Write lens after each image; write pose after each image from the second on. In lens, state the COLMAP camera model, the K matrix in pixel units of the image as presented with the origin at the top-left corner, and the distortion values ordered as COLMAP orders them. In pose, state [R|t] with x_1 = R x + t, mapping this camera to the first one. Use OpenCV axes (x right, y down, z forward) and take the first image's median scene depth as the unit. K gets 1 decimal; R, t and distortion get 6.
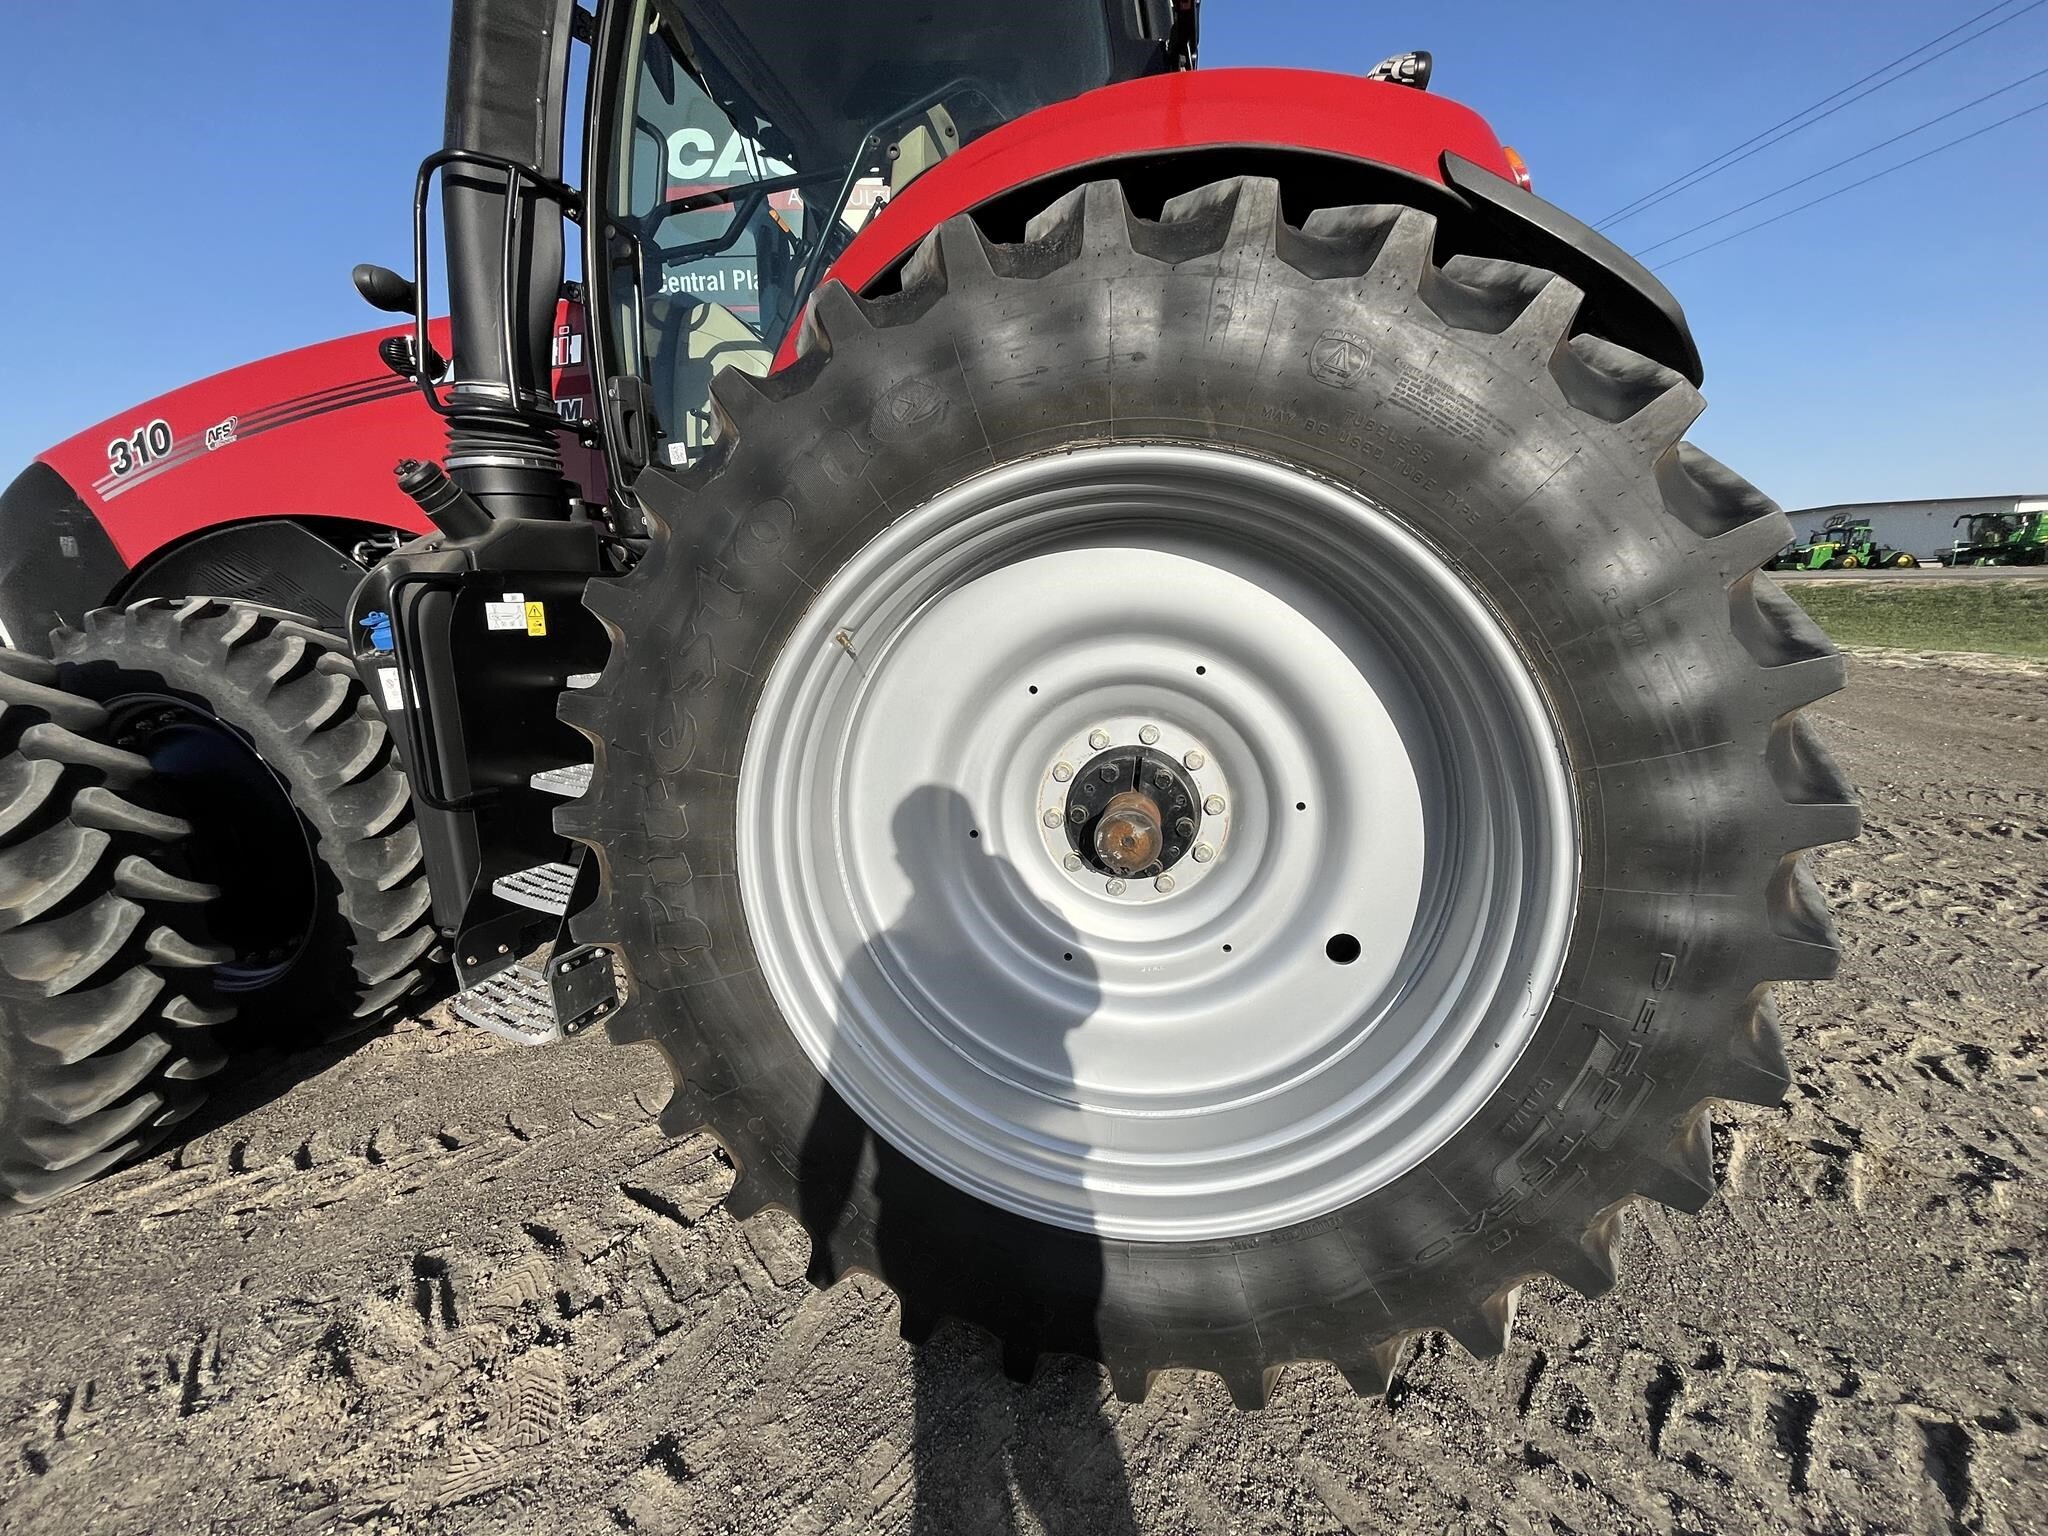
lens RADIAL K [[825.5, 0, 1019.1], [0, 825.5, 764.6], [0, 0, 1]] dist [-0.003793, 0.000655]
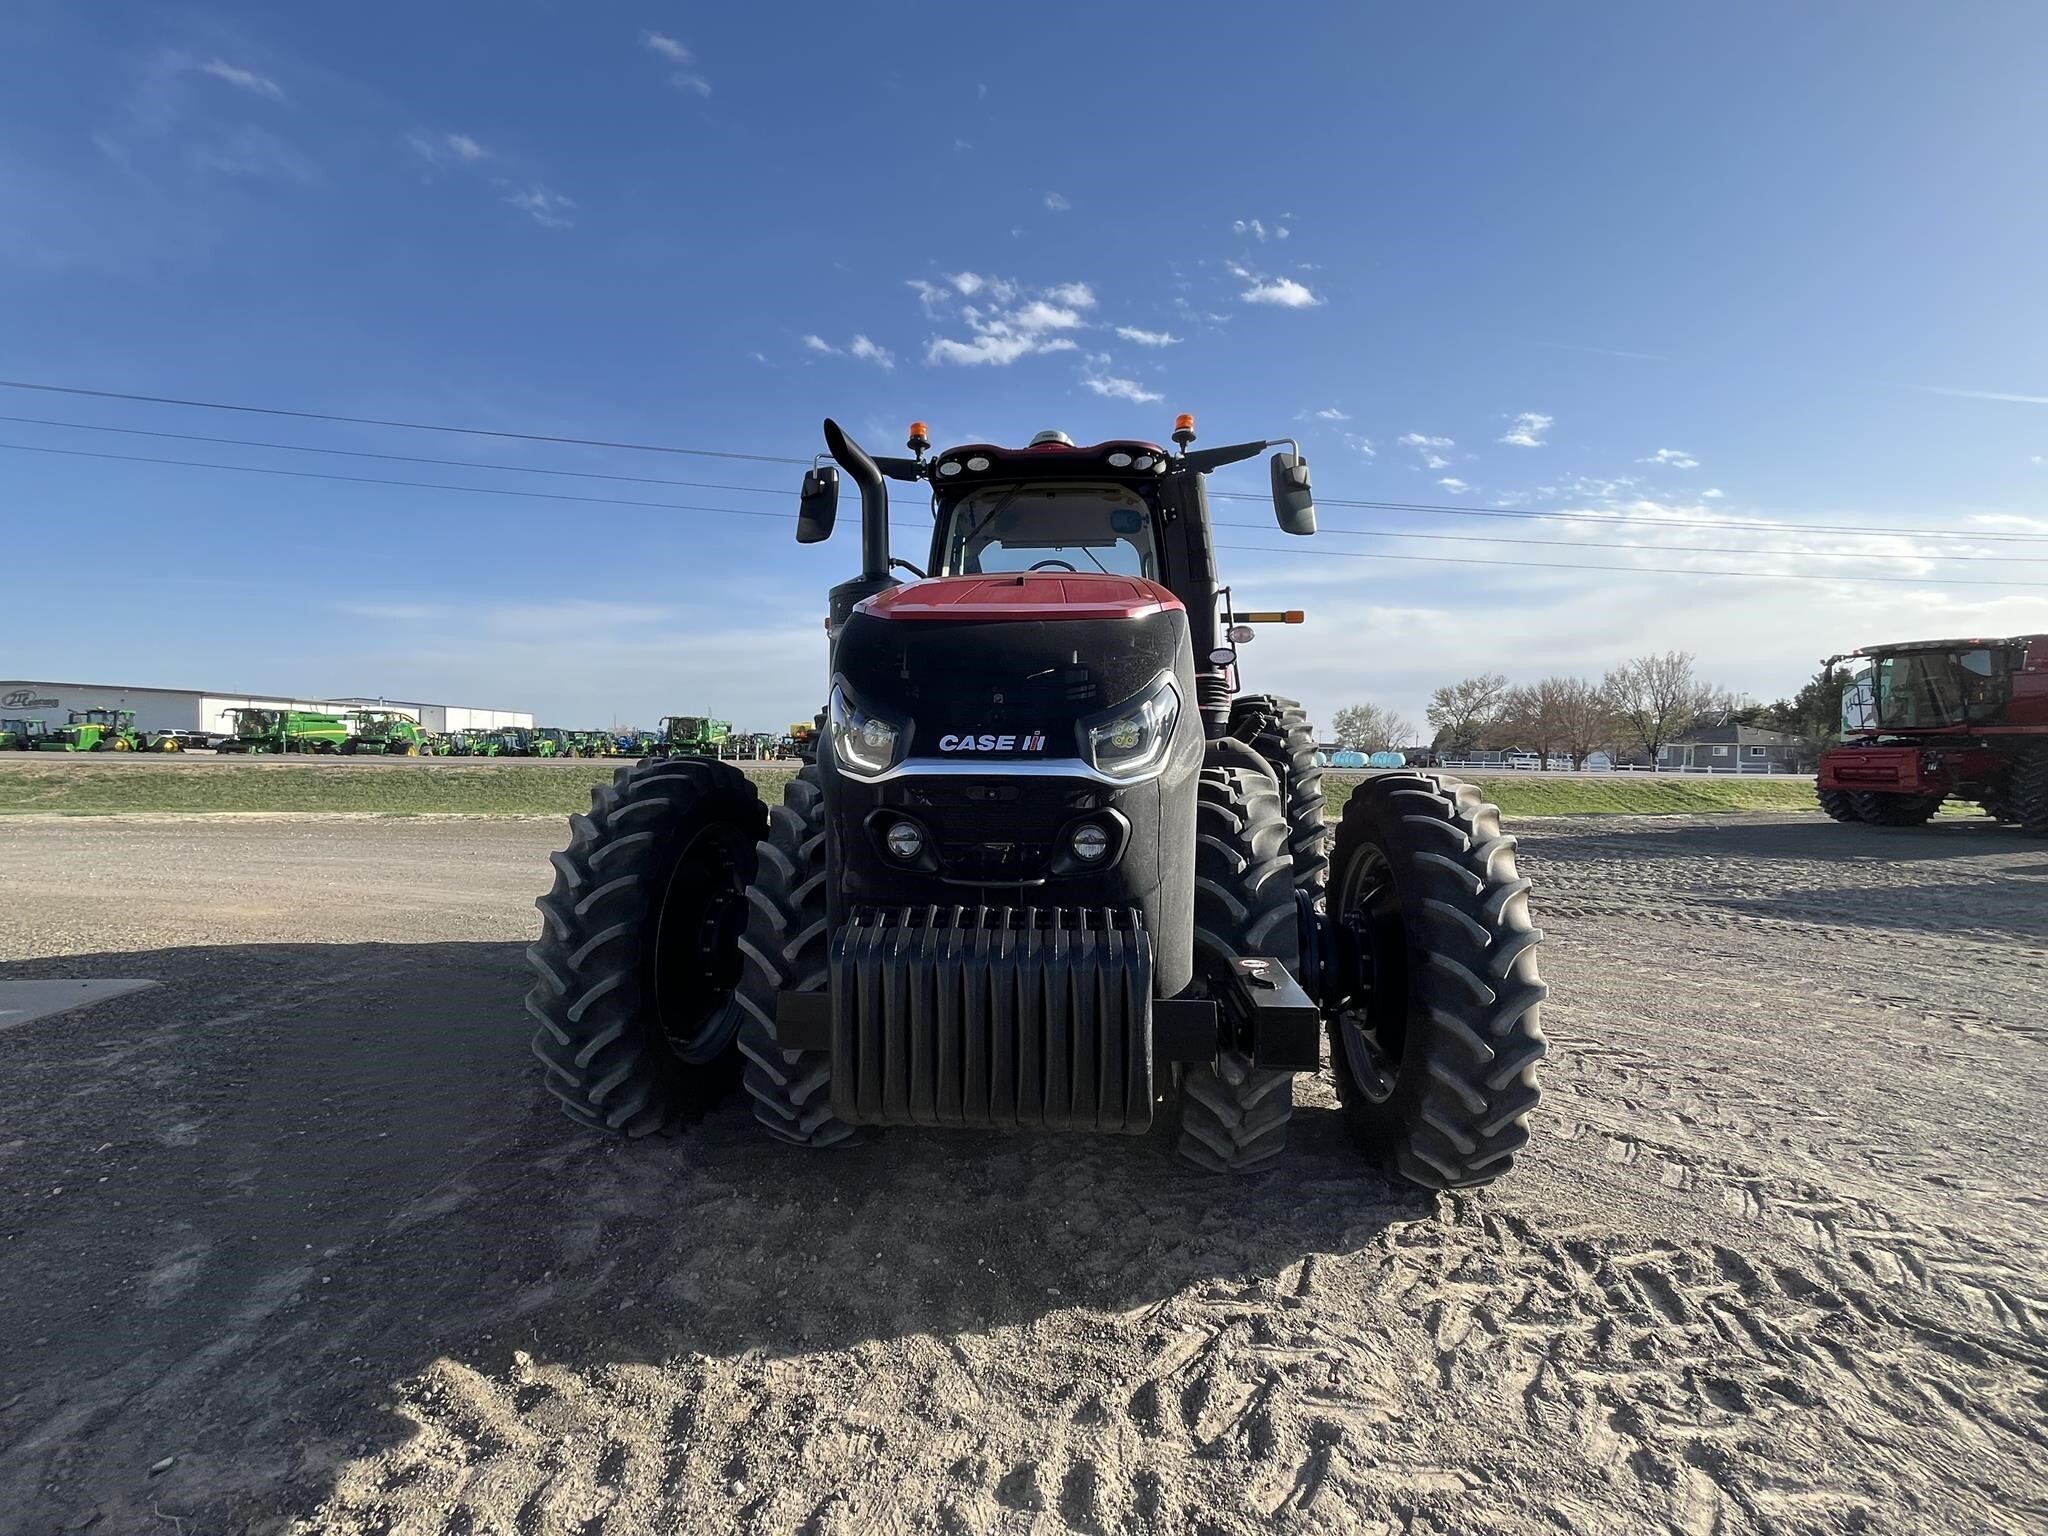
lens RADIAL K [[869.3, 0, 1017.8], [0, 869.3, 761.7], [0, 0, 1]] dist [-0.001478, -0.000541]
pose [[-0.094776, 0.020939, 0.995278, -3.014814], [0.199903, 0.979814, -0.001578, -0.350298], [-0.975221, 0.198810, -0.097049, 1.857893]]
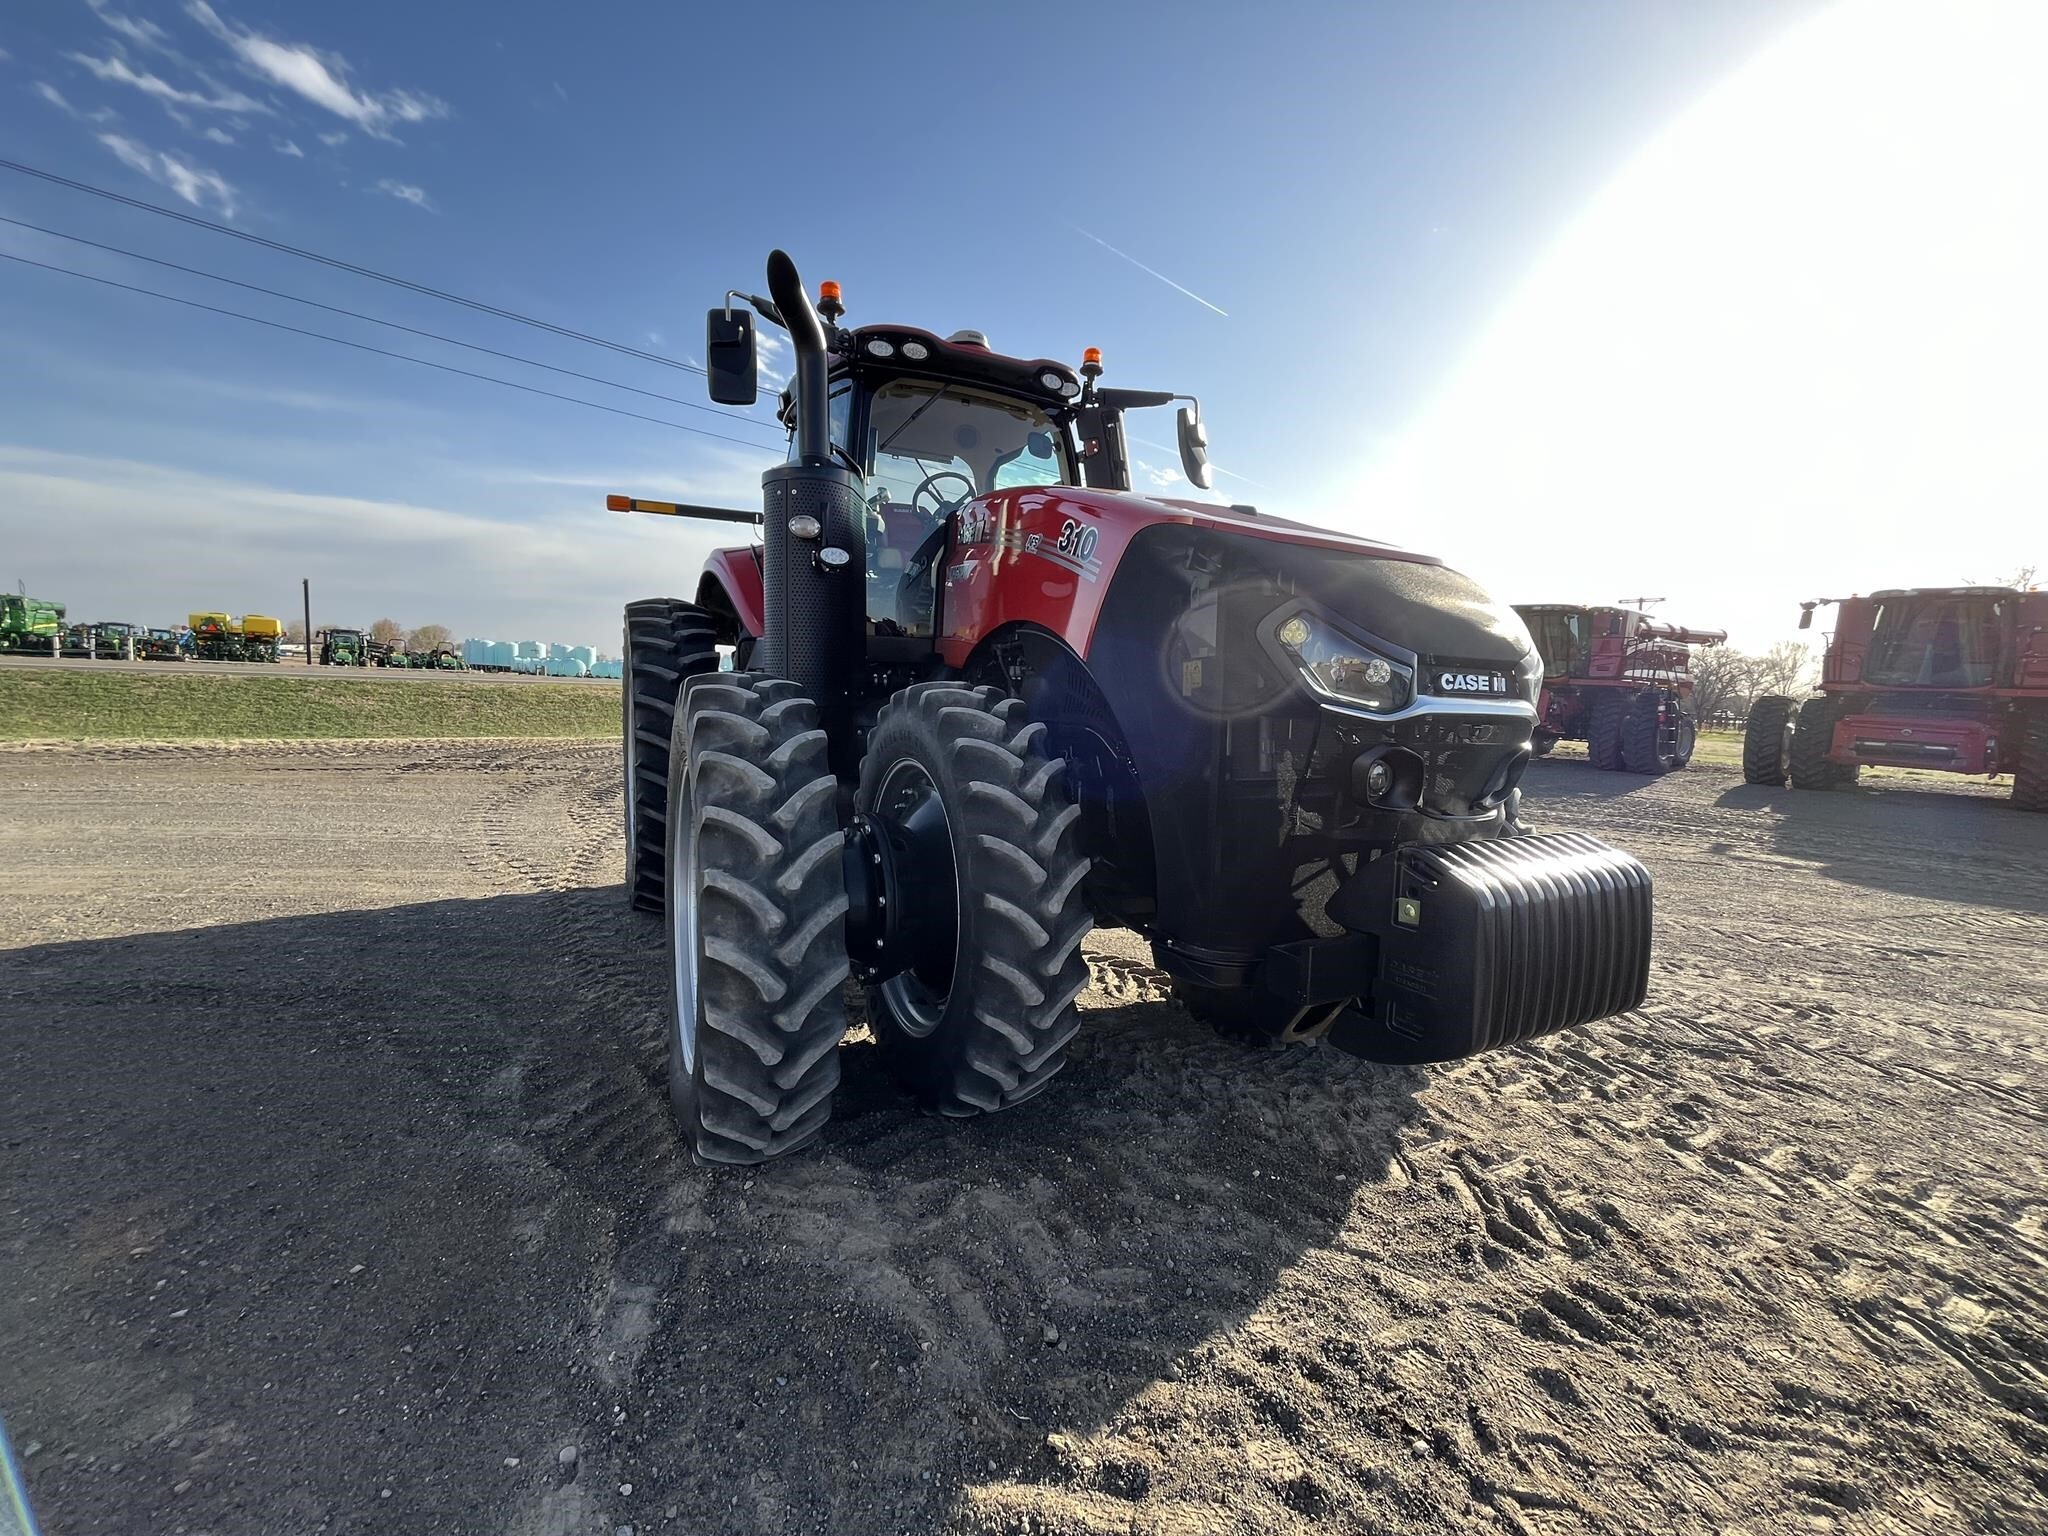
lens RADIAL K [[825.5, 0, 1017.7], [0, 825.5, 764.3], [0, 0, 1]] dist [-0.003793, 0.000655]
pose [[-0.605643, -0.070375, 0.792618, -2.452156], [0.143488, 0.970095, 0.195772, -0.561472], [-0.782692, 0.232299, -0.577434, 2.830563]]
